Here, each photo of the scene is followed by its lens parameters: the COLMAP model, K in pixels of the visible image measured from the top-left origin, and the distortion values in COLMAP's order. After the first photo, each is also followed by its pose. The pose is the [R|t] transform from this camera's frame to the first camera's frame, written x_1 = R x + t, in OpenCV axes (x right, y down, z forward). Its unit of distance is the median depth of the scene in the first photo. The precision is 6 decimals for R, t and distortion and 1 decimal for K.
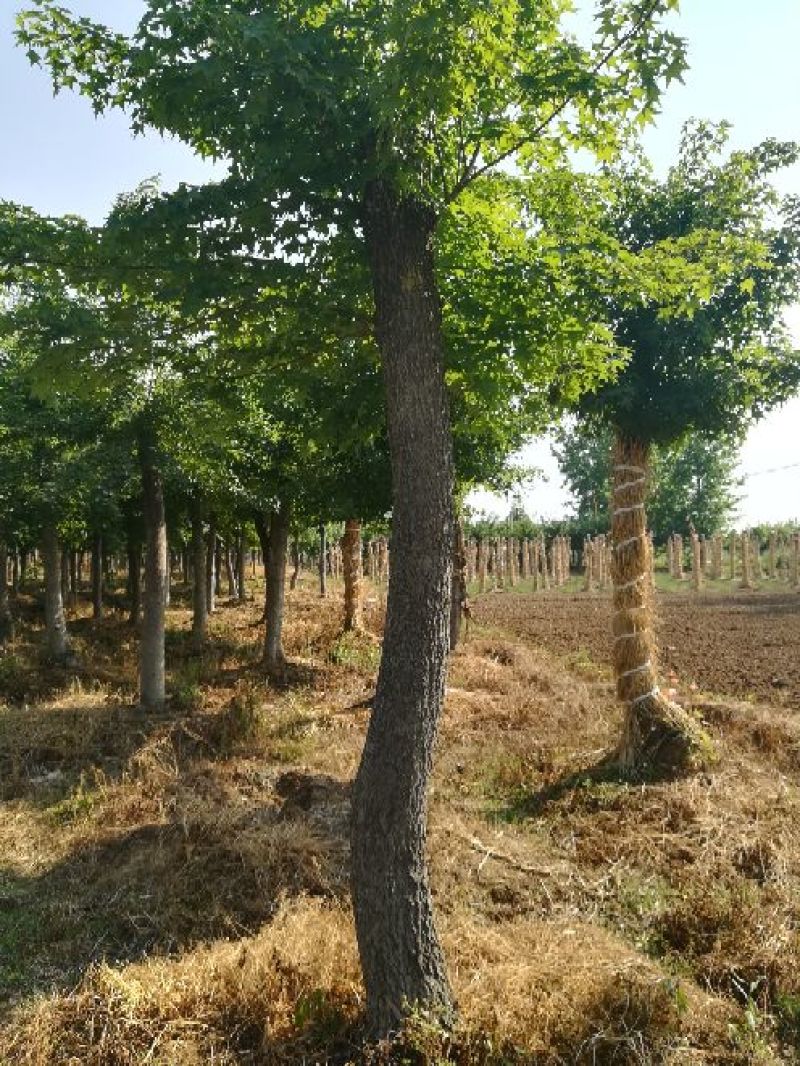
lens RADIAL K [[715.2, 0, 400.0], [0, 715.2, 533.0], [0, 0, 1]] dist [-0.001405, -0.002173]
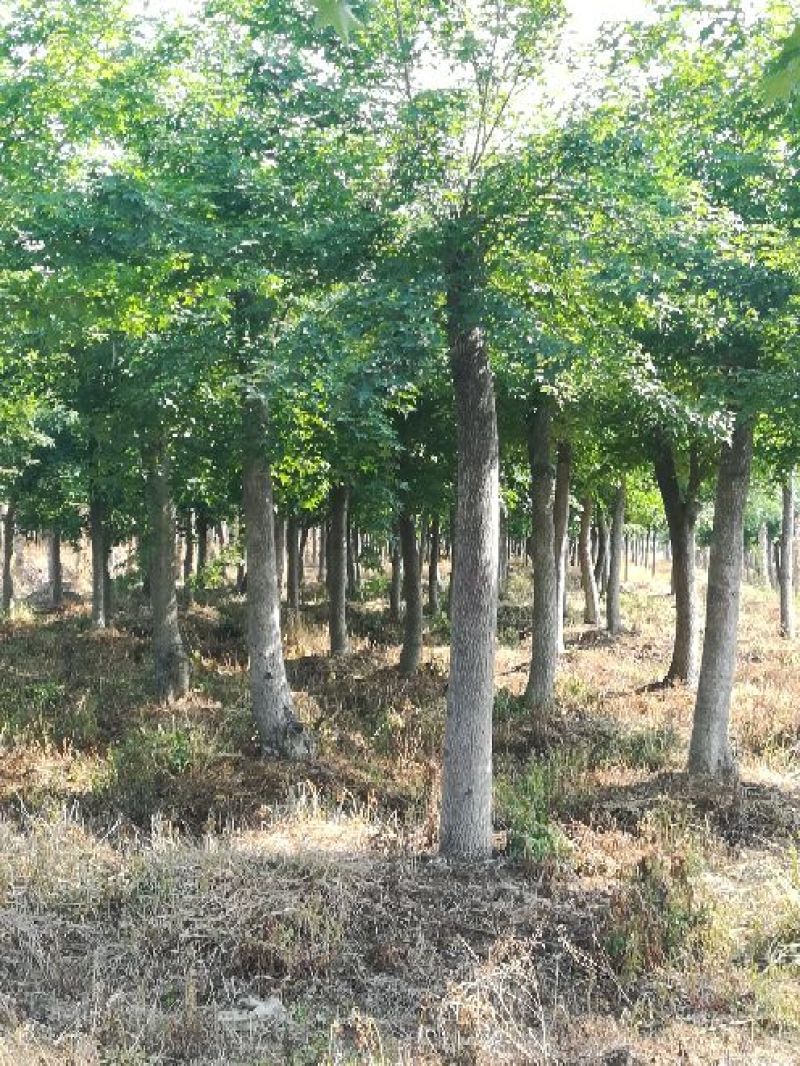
lens RADIAL K [[964.5, 0, 400.0], [0, 964.5, 533.0], [0, 0, 1]] dist [0.001107, -0.021867]
pose [[0.965268, 0.018392, -0.260612, -0.215564], [-0.020095, 0.999791, -0.003872, 0.035211], [0.260486, 0.008975, 0.965436, 0.372699]]
